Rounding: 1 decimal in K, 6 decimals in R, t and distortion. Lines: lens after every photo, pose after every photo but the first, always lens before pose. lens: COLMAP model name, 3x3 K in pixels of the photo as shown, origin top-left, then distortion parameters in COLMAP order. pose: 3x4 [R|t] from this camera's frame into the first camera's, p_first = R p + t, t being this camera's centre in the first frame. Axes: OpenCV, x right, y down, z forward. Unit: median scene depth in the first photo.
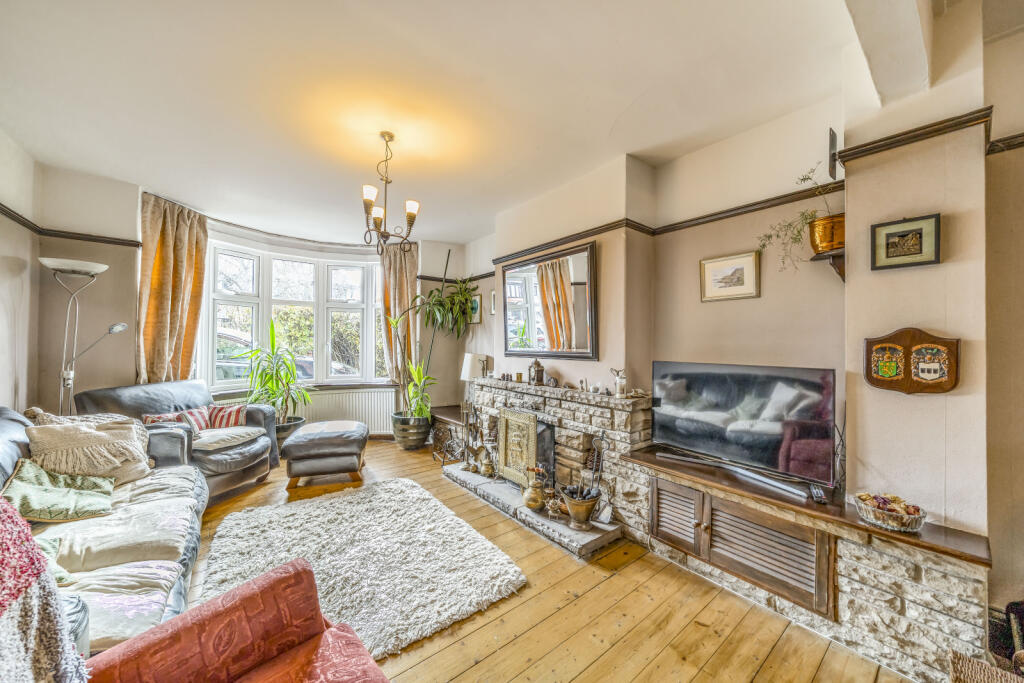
lens RADIAL K [[360.1, 0, 512.0], [0, 360.1, 341.5], [0, 0, 1]] dist [-0.001216, -0.000083]
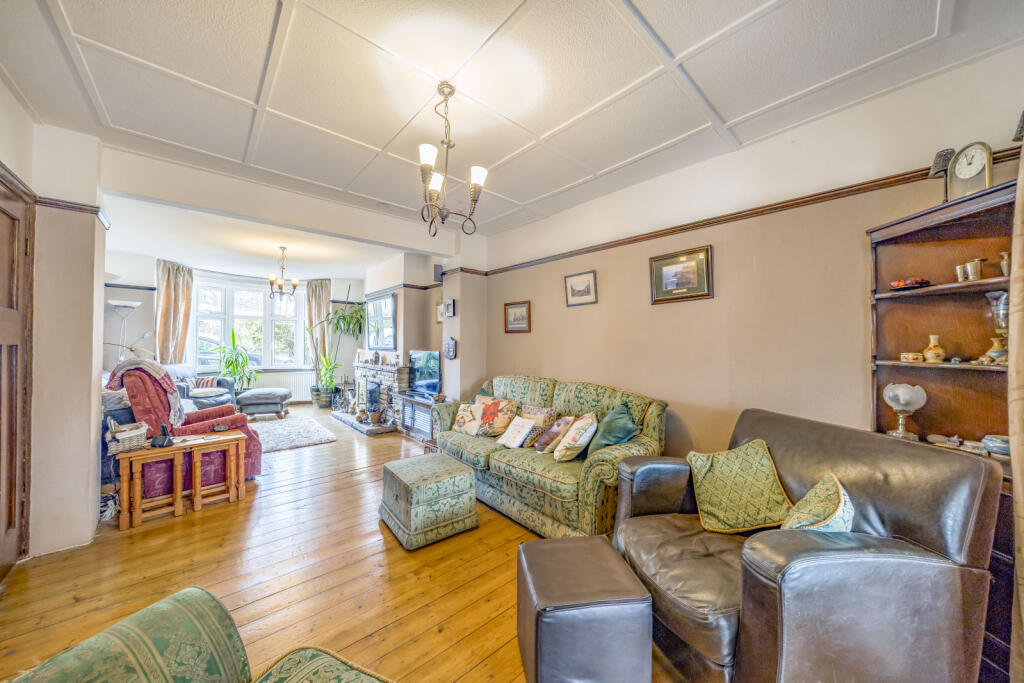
lens RADIAL K [[352.5, 0, 512.0], [0, 352.5, 341.5], [0, 0, 1]] dist [-0.000012, 0.000041]
pose [[0.998531, -0.001416, 0.054173, 0.631471], [0.001331, 0.999998, 0.001597, -0.002432], [-0.054175, -0.001523, 0.998530, -0.830838]]
